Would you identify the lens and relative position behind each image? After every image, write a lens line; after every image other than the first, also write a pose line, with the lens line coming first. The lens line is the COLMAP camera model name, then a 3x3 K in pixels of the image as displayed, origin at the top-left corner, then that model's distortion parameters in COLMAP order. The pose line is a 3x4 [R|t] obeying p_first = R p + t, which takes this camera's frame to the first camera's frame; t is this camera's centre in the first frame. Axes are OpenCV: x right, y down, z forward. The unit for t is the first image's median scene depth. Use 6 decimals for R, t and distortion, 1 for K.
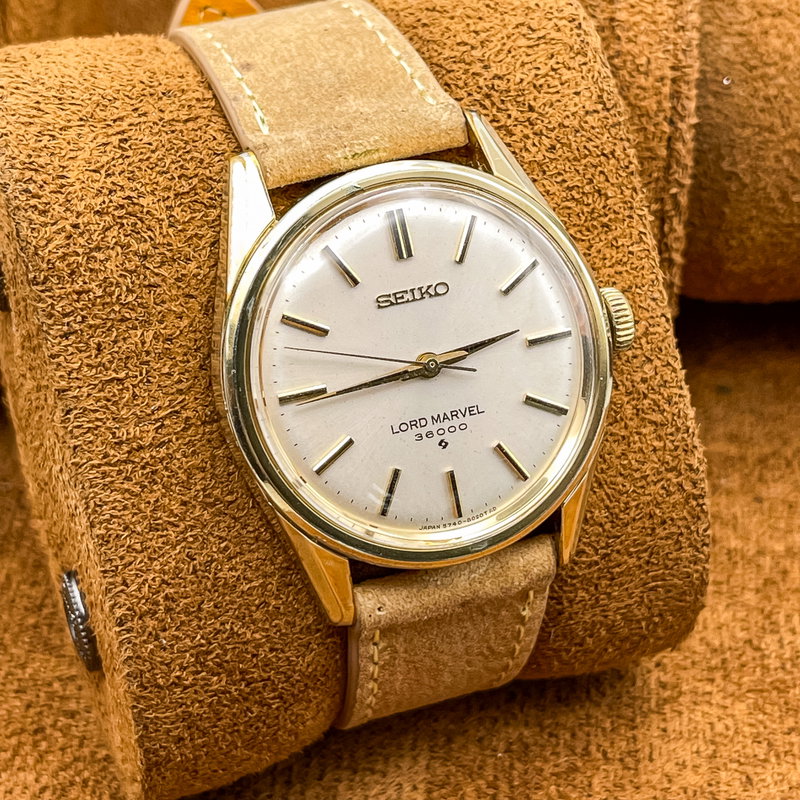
lens RADIAL K [[1943.3, 0, 399.3], [0, 1943.3, 464.3], [0, 0, 1]] dist [0.026984, -1.054454]
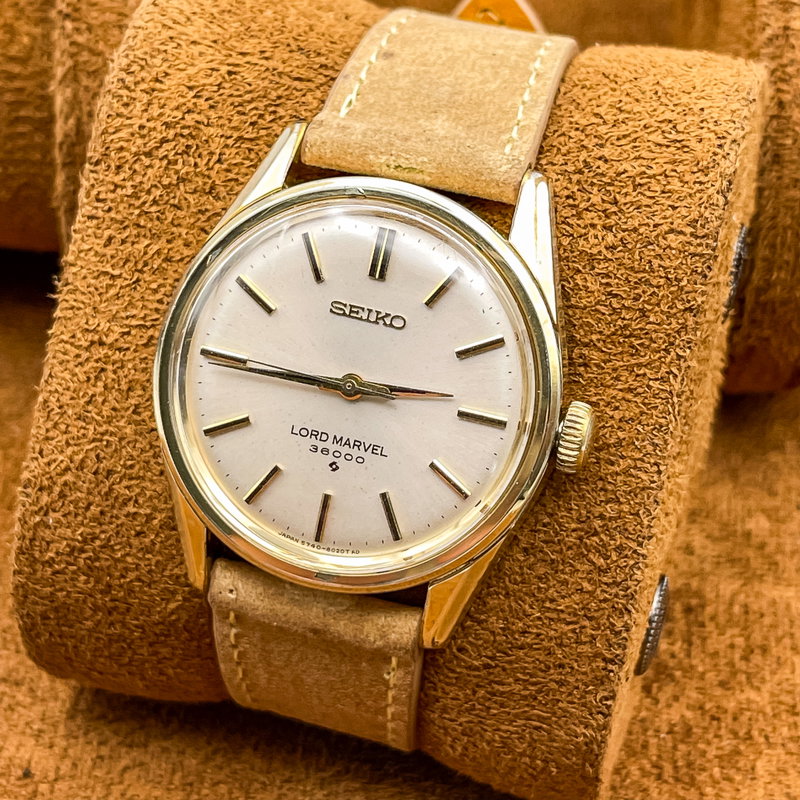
lens RADIAL K [[1943.3, 0, 399.3], [0, 1943.3, 464.3], [0, 0, 1]] dist [0.026984, -1.054454]
pose [[0.790876, 0.433332, -0.432132, 0.464308], [-0.442293, 0.892760, 0.085767, -0.108380], [0.422955, 0.123298, 0.897723, 0.133444]]
